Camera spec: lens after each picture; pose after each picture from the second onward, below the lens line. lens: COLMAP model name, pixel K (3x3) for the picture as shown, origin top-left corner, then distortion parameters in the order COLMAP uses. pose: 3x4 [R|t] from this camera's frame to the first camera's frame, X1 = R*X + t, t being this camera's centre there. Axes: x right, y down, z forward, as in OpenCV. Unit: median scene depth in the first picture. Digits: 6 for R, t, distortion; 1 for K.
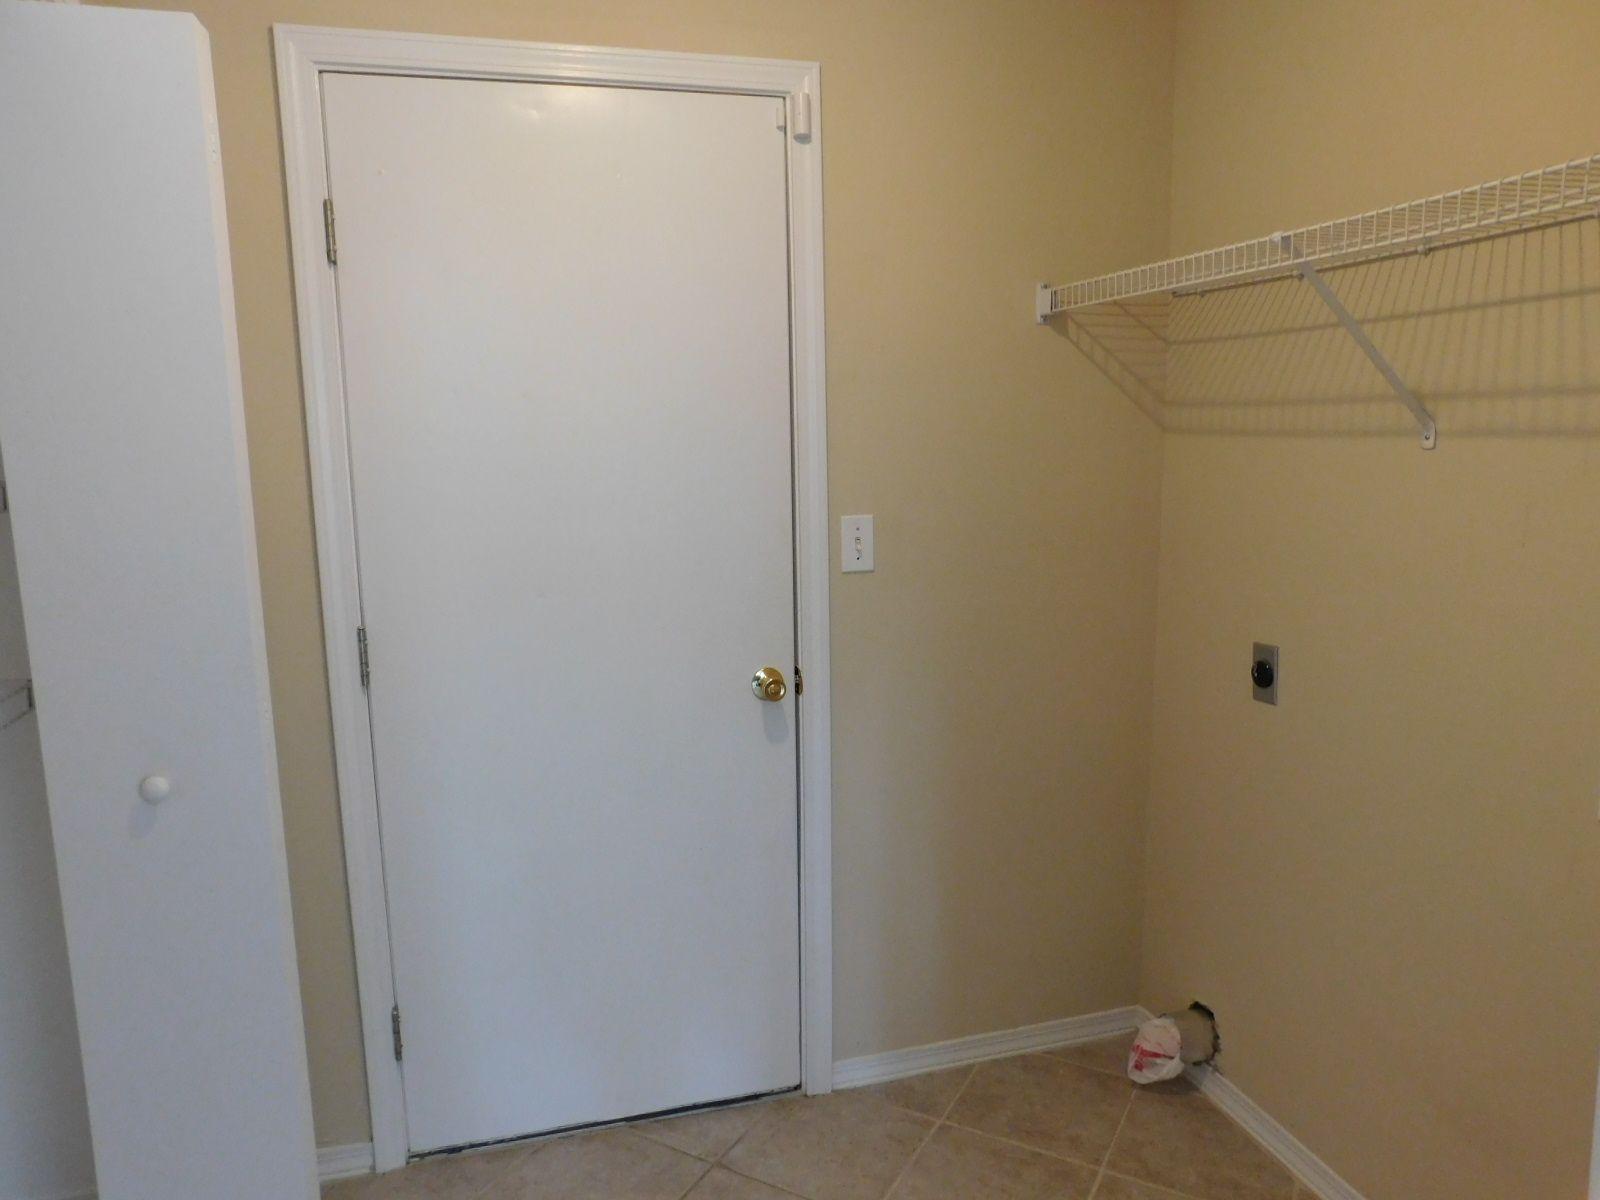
lens RADIAL K [[1116.0, 0, 791.8], [0, 1116.0, 592.5], [0, 0, 1]] dist [-0.029100, 0.013435]
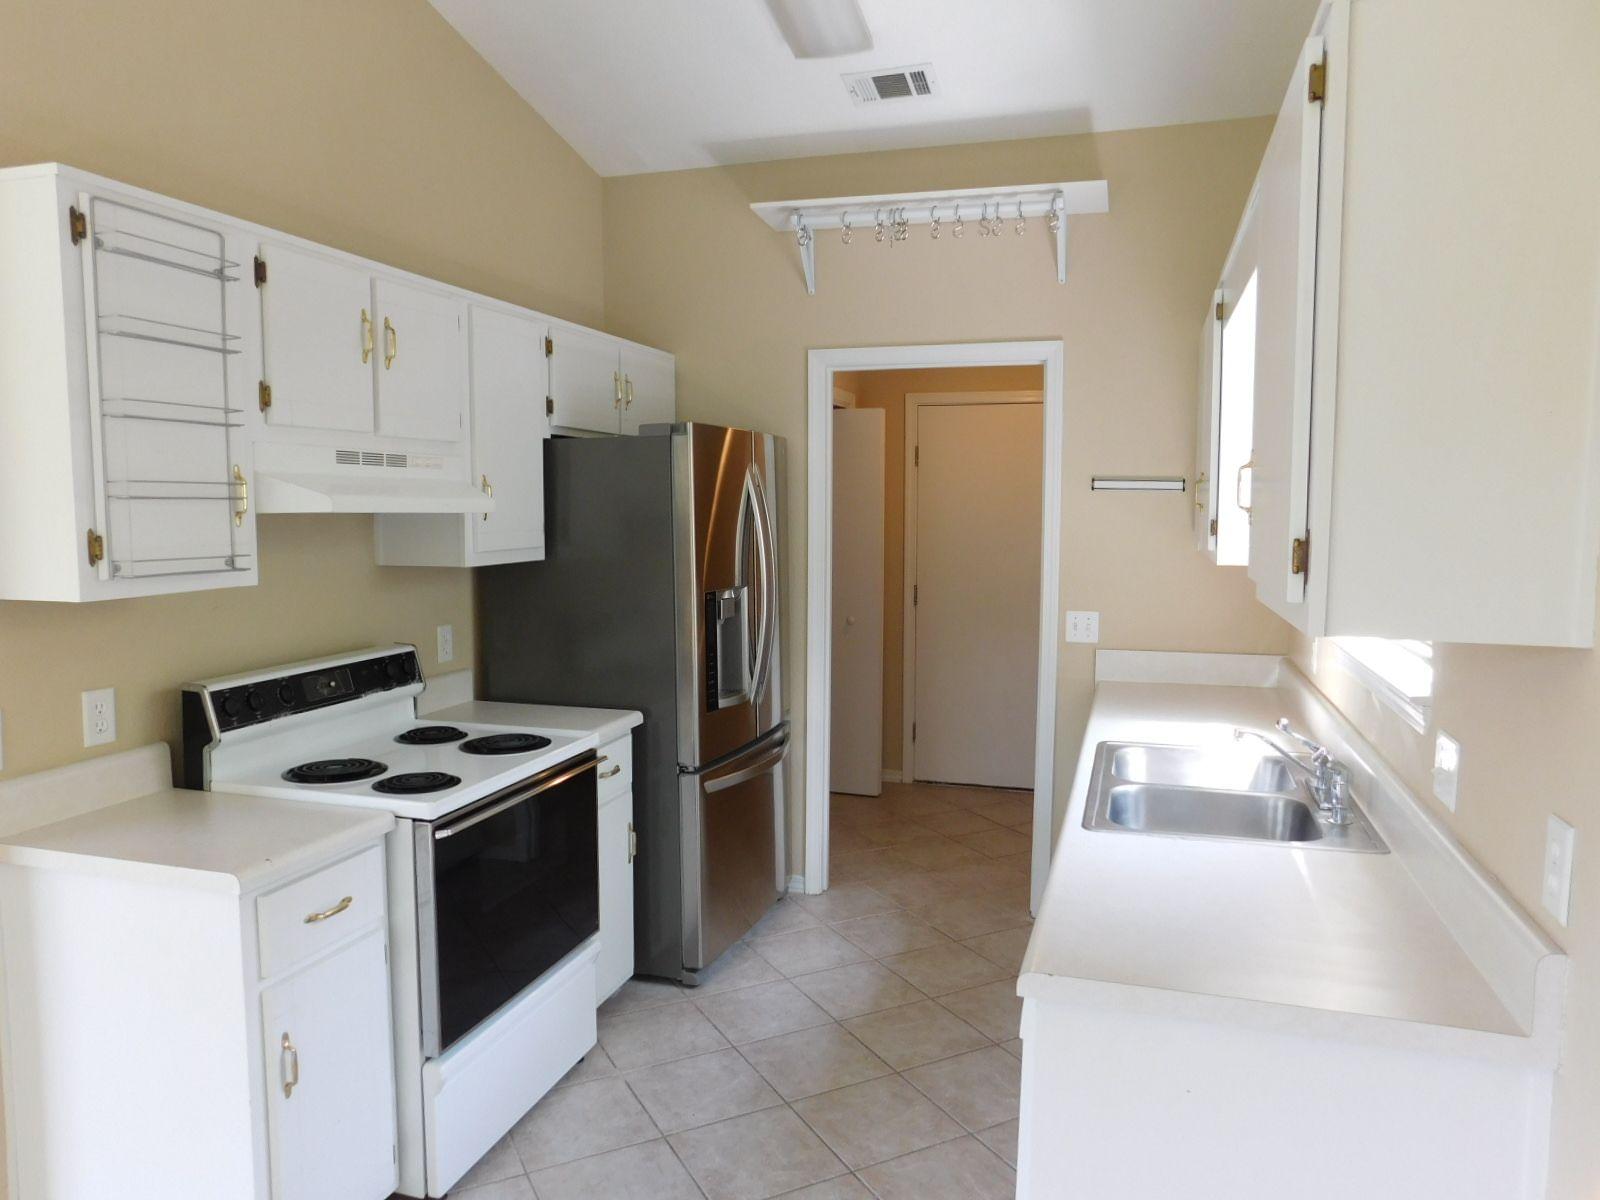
lens RADIAL K [[1116.0, 0, 794.9], [0, 1116.0, 596.7], [0, 0, 1]] dist [-0.029100, 0.013435]
pose [[0.839877, 0.065572, -0.538801, 0.895893], [-0.108098, 0.992998, -0.047653, 0.225176], [0.531904, 0.098266, 0.841084, -1.581679]]
